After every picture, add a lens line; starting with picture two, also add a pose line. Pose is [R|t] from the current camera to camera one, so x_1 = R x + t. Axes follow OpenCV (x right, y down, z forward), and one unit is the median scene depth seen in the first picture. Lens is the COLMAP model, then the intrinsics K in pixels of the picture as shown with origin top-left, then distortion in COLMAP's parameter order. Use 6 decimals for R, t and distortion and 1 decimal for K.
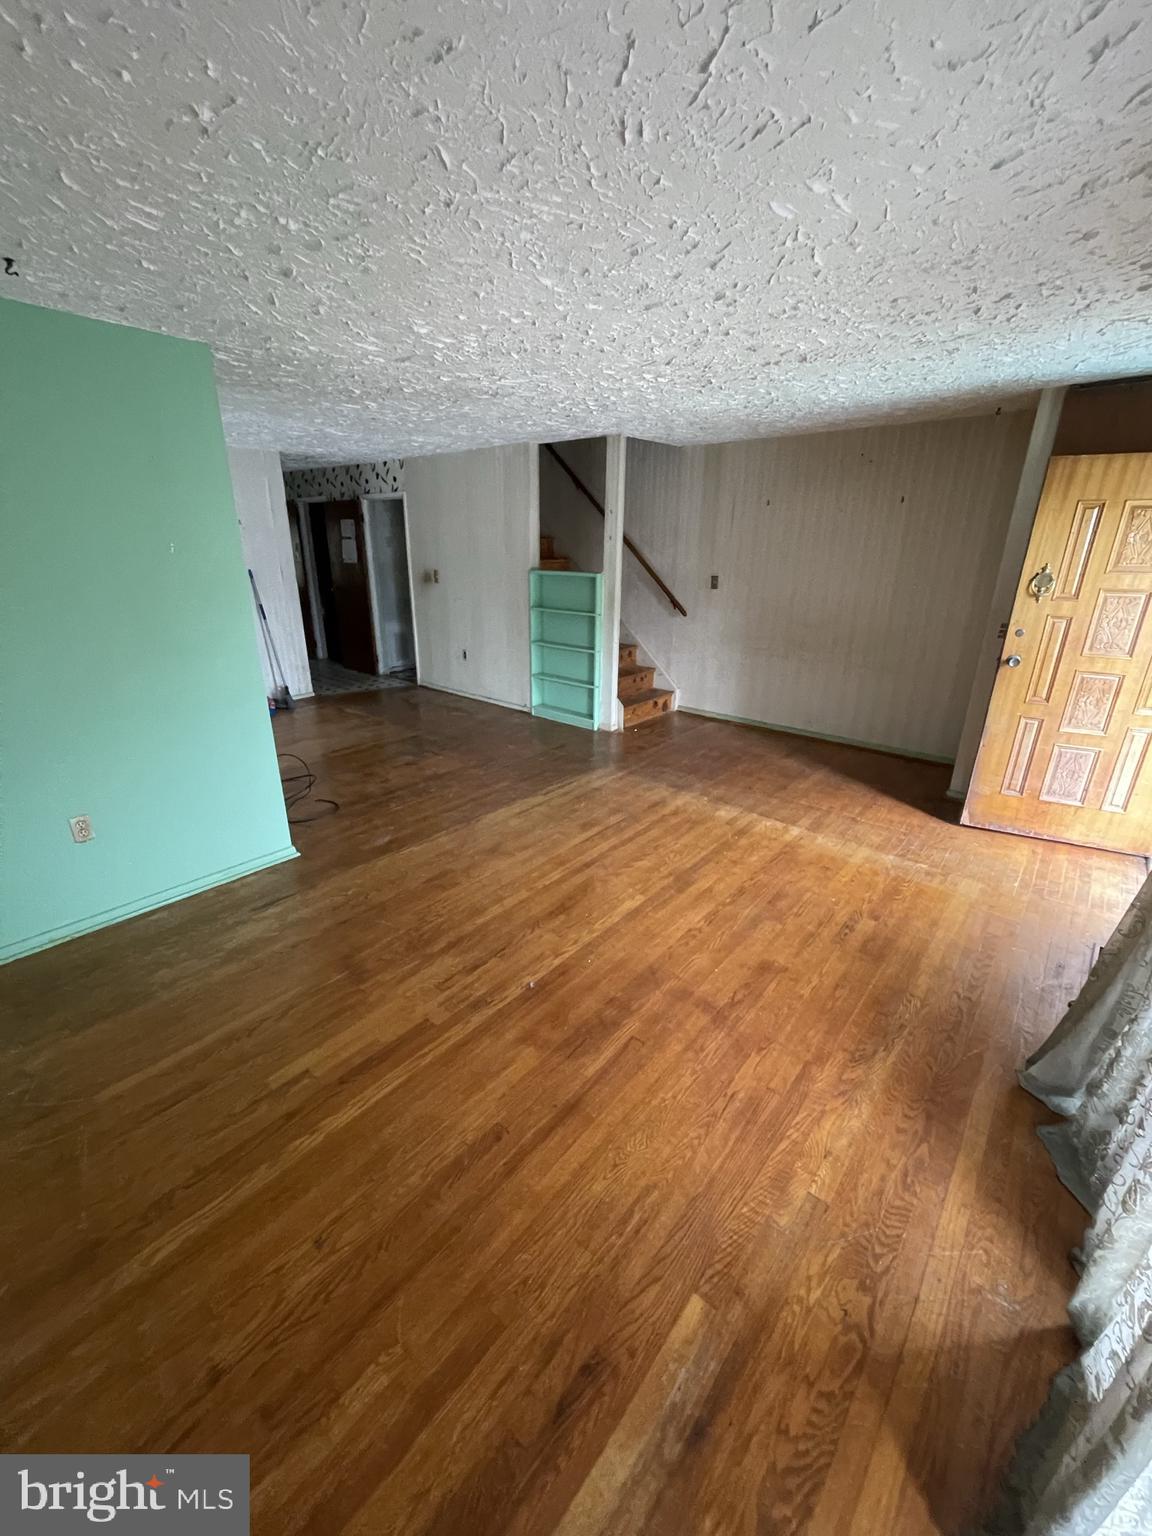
lens RADIAL K [[615.2, 0, 575.0], [0, 615.2, 766.6], [0, 0, 1]] dist [-0.001803, 0.000241]
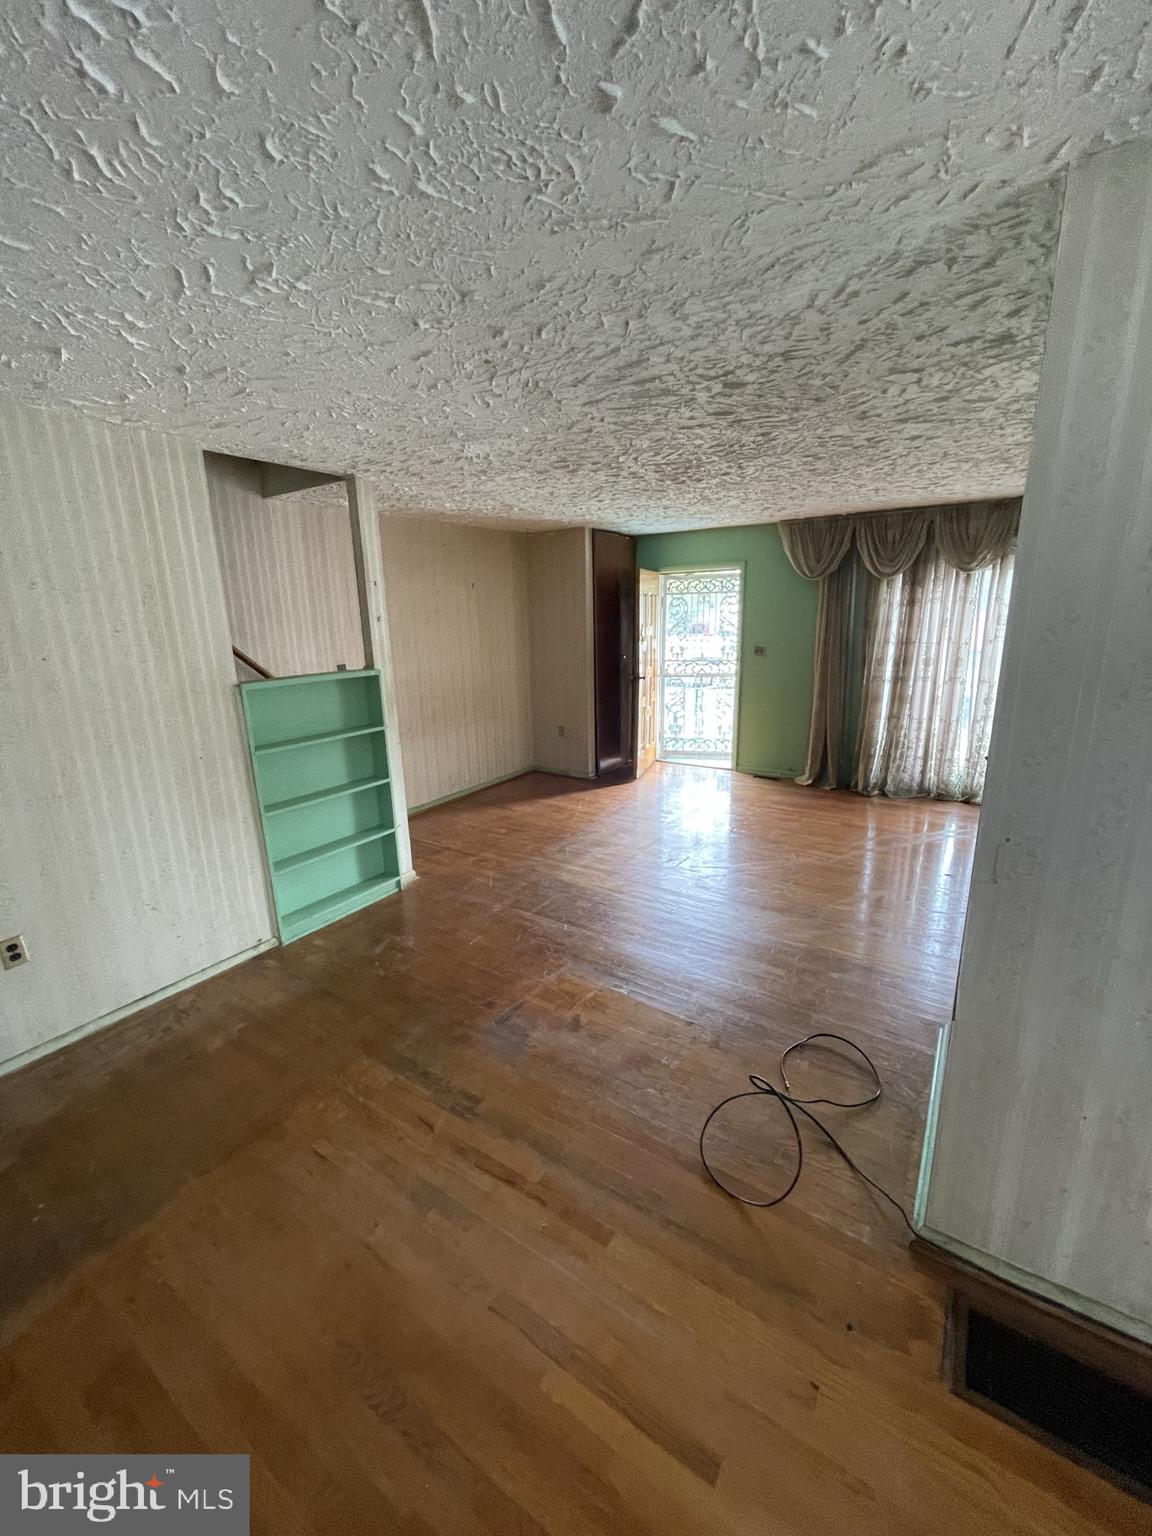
lens RADIAL K [[615.2, 0, 564.5], [0, 615.2, 764.0], [0, 0, 1]] dist [-0.001803, 0.000241]
pose [[-0.112095, -0.244886, 0.963050, -0.715999], [0.368861, 0.889661, 0.269158, -0.347662], [-0.922701, 0.385403, -0.009398, 0.874088]]
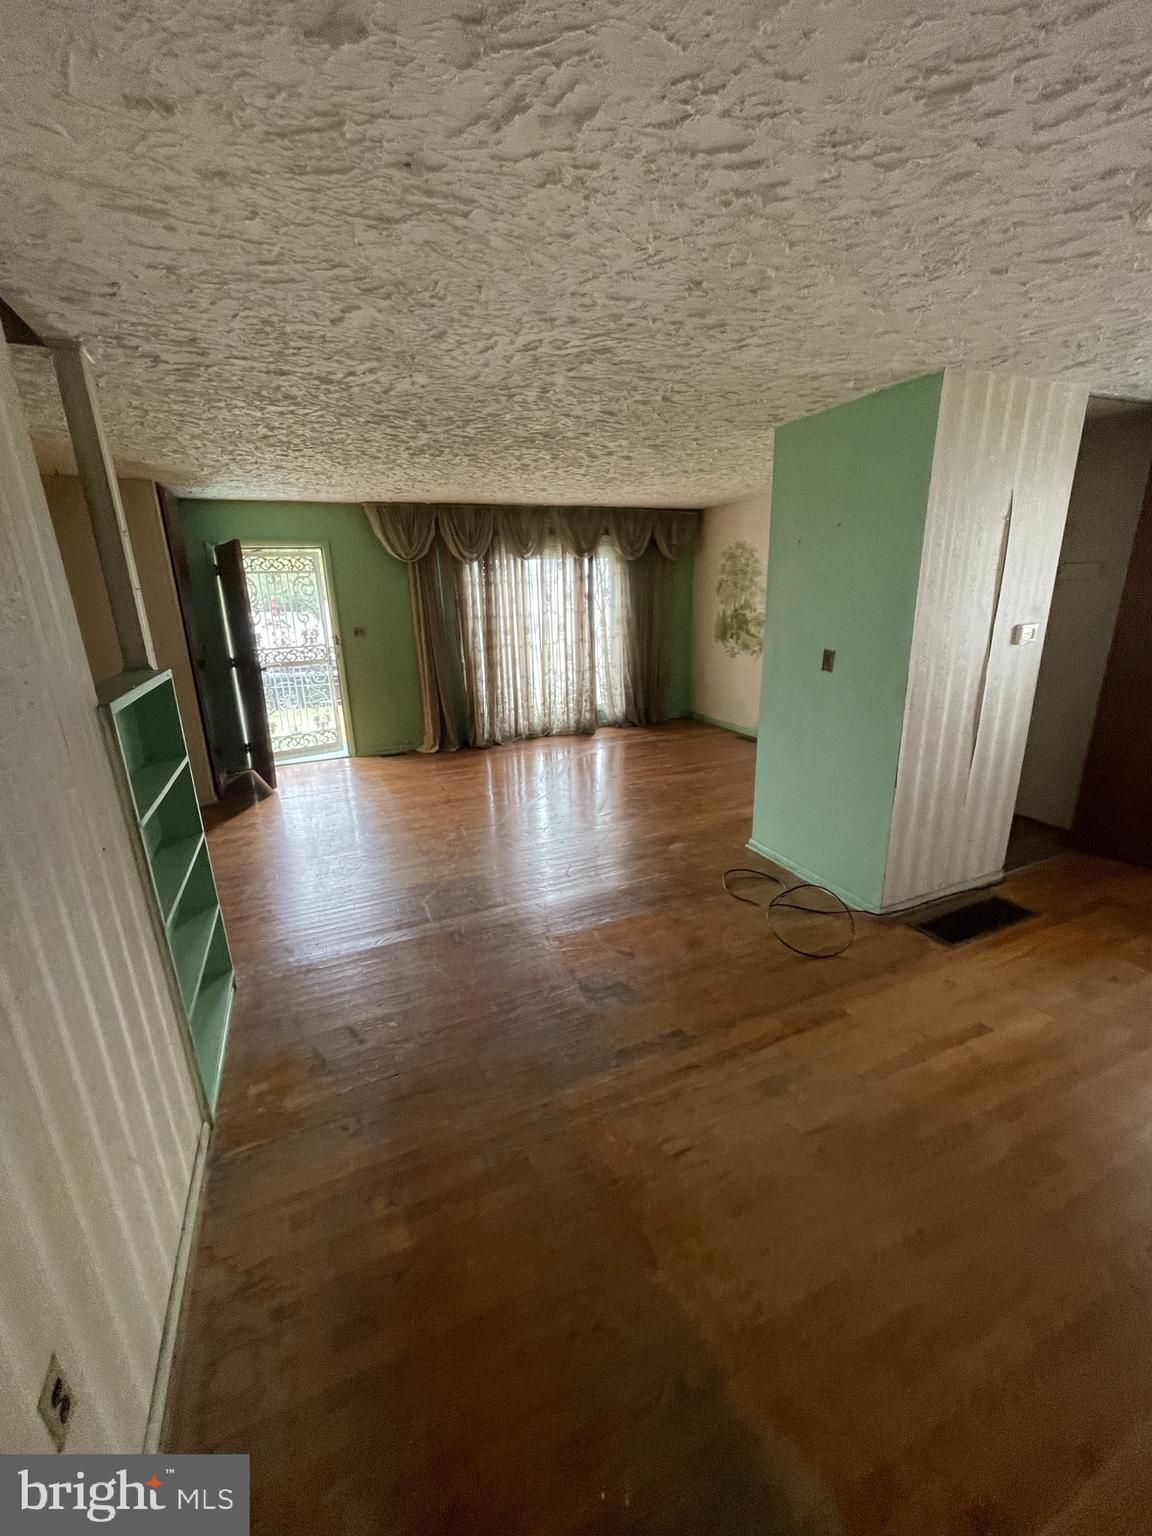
lens RADIAL K [[615.2, 0, 573.3], [0, 615.2, 767.7], [0, 0, 1]] dist [-0.001803, 0.000241]
pose [[-0.897818, -0.112433, 0.425771, -0.443968], [0.169330, 0.804378, 0.569477, -0.488103], [-0.406509, 0.583383, -0.703147, 1.275914]]
